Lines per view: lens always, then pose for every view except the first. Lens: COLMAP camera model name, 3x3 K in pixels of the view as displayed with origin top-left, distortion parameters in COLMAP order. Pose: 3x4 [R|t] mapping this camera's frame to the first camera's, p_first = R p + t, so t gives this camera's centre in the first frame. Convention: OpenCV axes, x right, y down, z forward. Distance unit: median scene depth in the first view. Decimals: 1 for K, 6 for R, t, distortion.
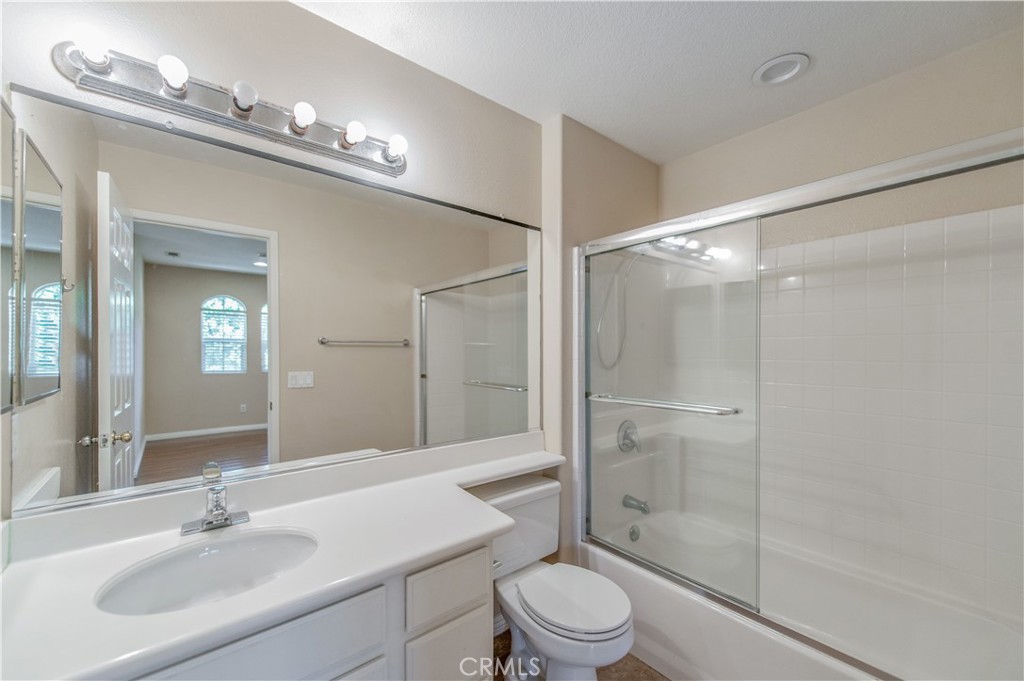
lens RADIAL K [[403.5, 0, 509.6], [0, 403.5, 346.3], [0, 0, 1]] dist [0.007413, -0.002598]
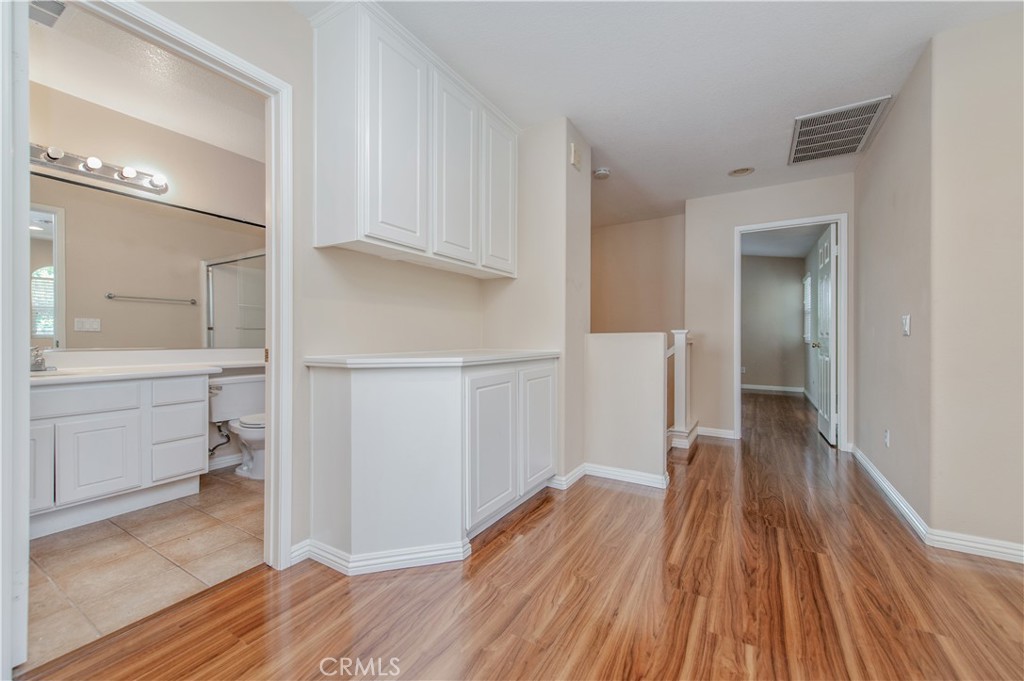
lens RADIAL K [[403.5, 0, 528.4], [0, 403.5, 336.3], [0, 0, 1]] dist [0.007413, -0.002598]
pose [[0.935984, 0.001308, 0.352041, 0.604885], [-0.001487, 0.999999, 0.000238, 0.203558], [-0.352040, -0.000746, 0.935985, -1.239213]]
